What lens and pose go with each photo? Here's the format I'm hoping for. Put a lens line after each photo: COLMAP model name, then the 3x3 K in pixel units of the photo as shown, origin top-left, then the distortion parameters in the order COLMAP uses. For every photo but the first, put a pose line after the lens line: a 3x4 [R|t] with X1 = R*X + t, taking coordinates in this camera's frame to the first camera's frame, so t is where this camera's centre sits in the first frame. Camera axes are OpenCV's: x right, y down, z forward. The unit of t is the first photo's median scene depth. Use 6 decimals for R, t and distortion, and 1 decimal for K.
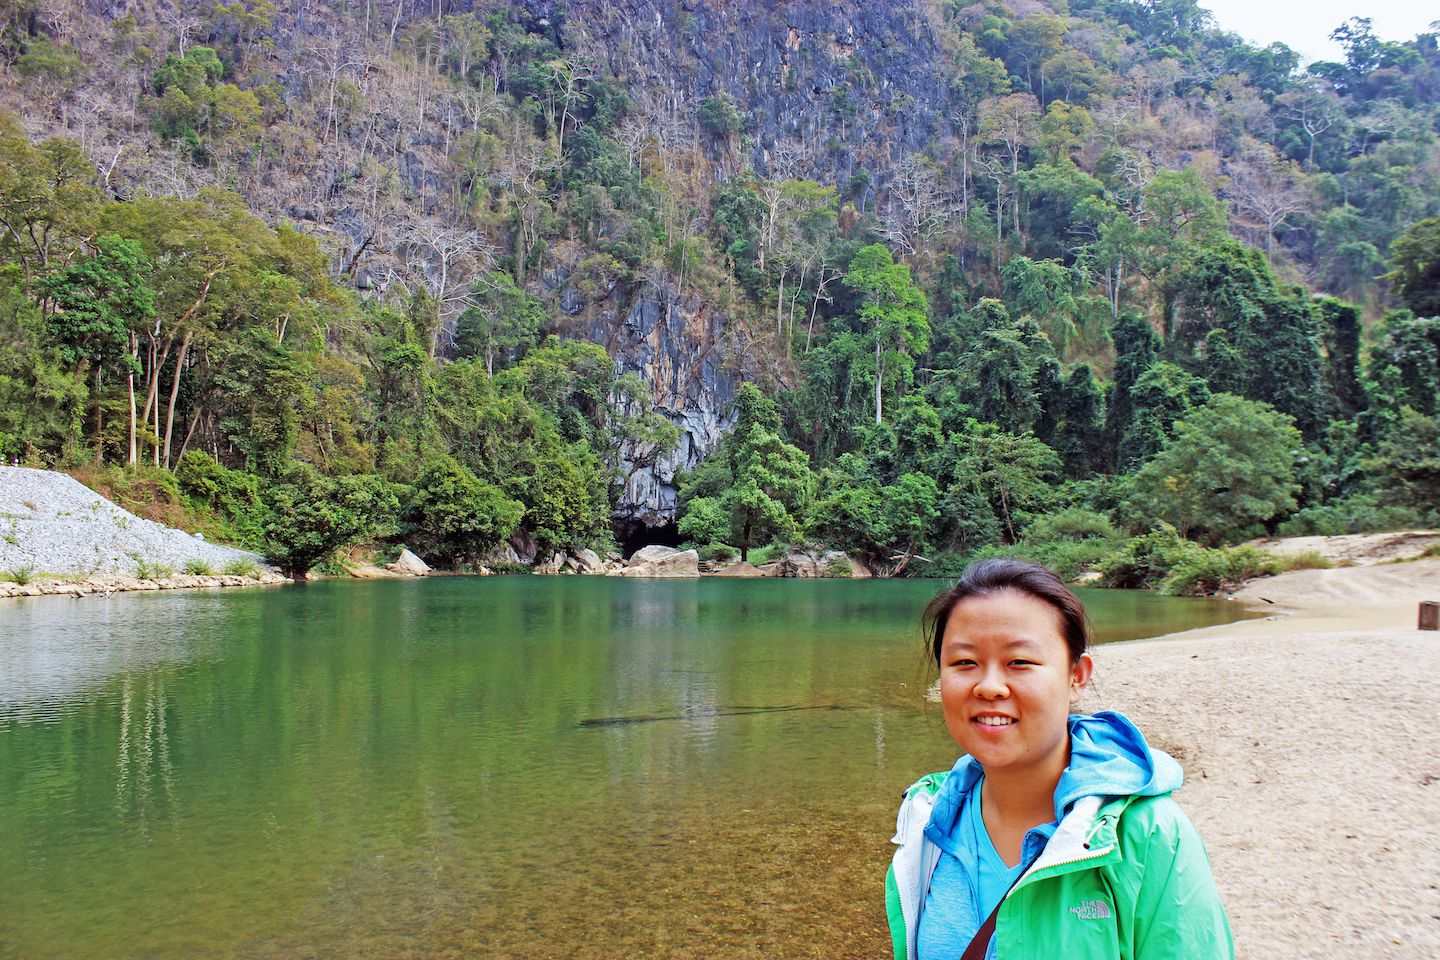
lens RADIAL K [[1174.7, 0, 720.5], [0, 1174.7, 509.1], [0, 0, 1]] dist [-0.170973, 0.125291]
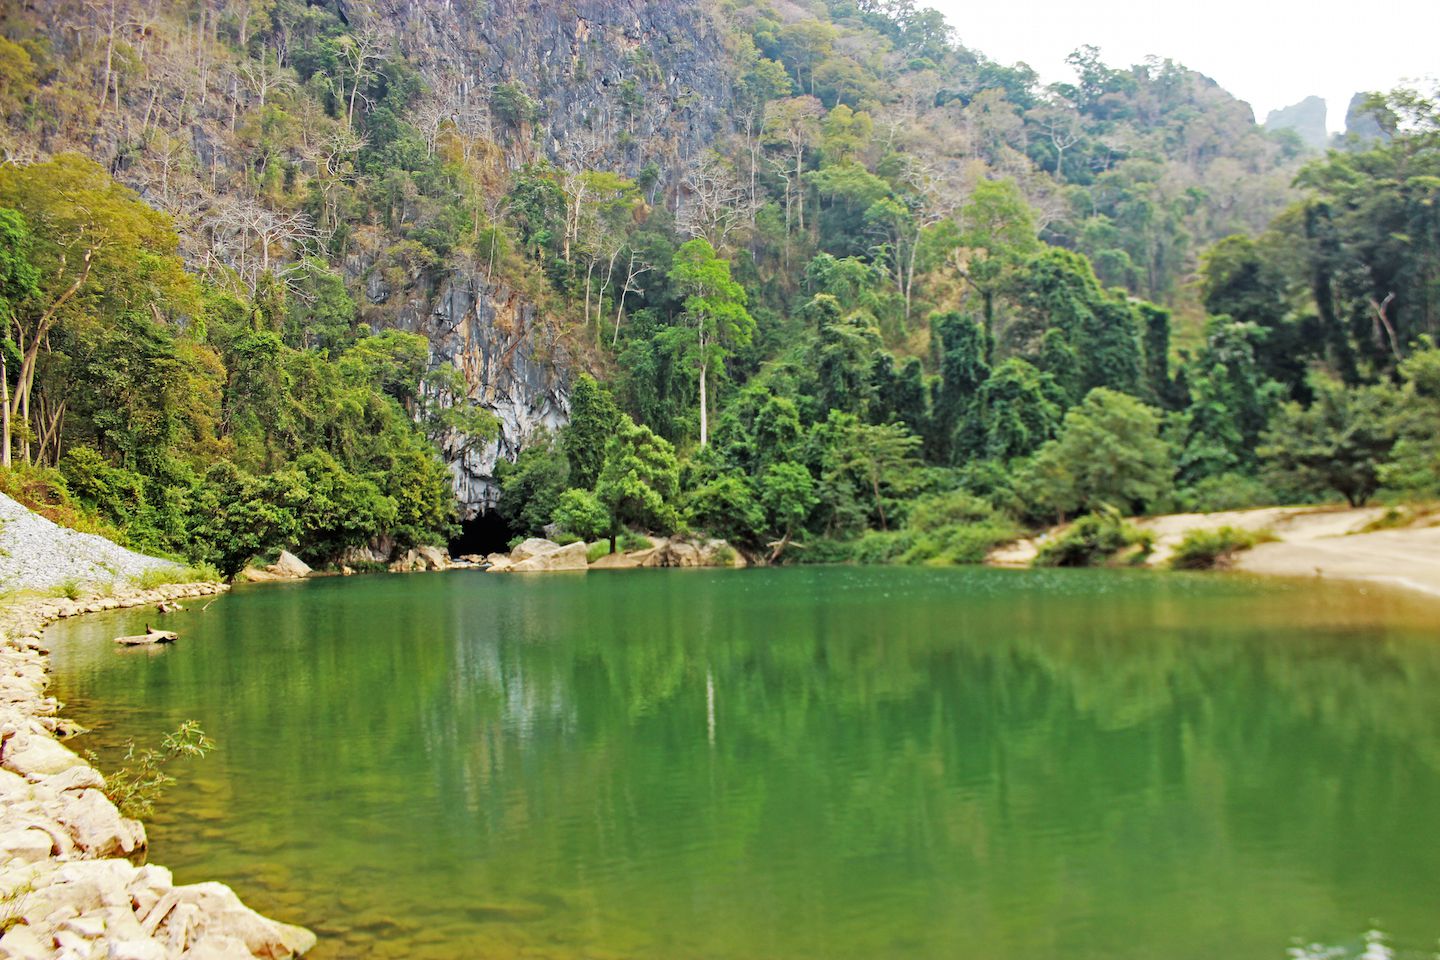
lens RADIAL K [[1174.7, 0, 720.5], [0, 1174.7, 509.1], [0, 0, 1]] dist [-0.170973, 0.125291]
pose [[0.966644, -0.020577, 0.255296, -0.101016], [0.018258, 0.999768, 0.011448, -0.001606], [-0.255472, -0.006405, 0.966795, 0.003209]]
